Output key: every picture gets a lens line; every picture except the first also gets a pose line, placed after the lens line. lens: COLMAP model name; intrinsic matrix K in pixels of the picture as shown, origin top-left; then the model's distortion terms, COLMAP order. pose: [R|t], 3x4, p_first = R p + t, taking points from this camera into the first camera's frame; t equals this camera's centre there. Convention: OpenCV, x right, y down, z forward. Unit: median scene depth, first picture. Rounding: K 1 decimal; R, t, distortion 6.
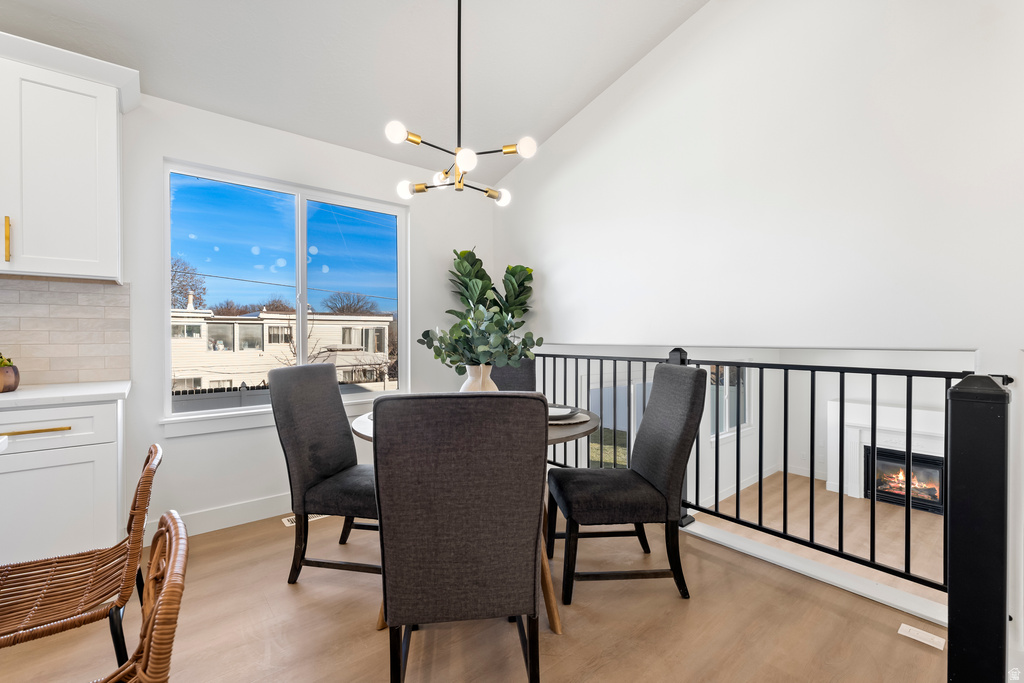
lens RADIAL K [[438.2, 0, 511.1], [0, 438.2, 341.4], [0, 0, 1]] dist [-0.001840, -0.000080]
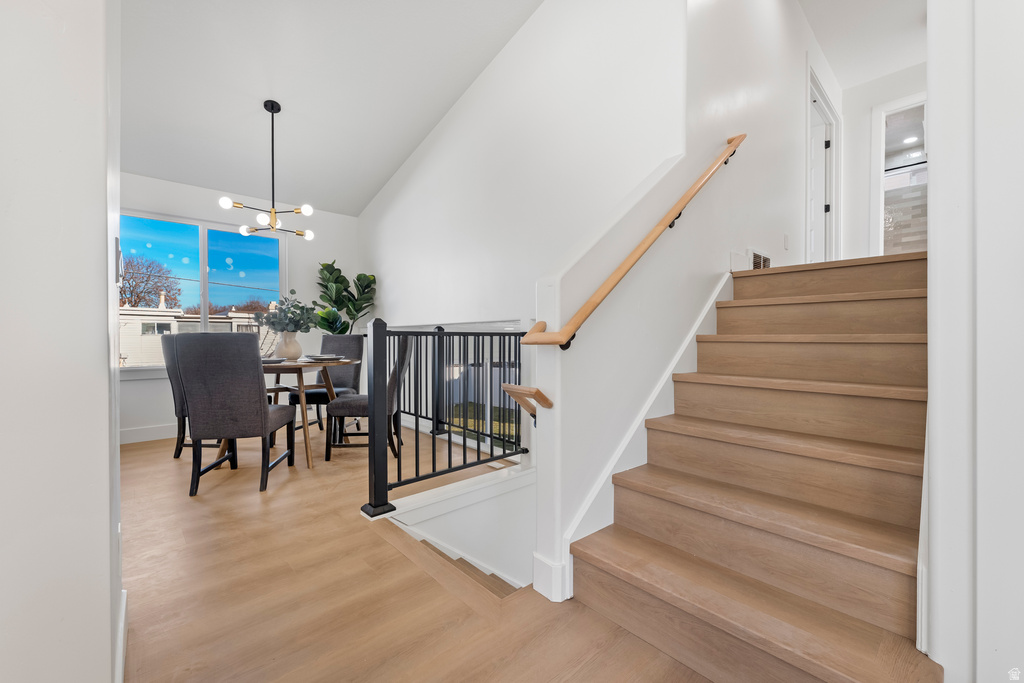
lens RADIAL K [[416.2, 0, 510.8], [0, 416.2, 342.2], [0, 0, 1]] dist [0.001110, -0.000783]
pose [[0.998570, 0.000676, 0.053447, 0.093799], [-0.000645, 1.000000, -0.000592, 0.012444], [-0.053447, 0.000557, 0.998571, -0.091120]]
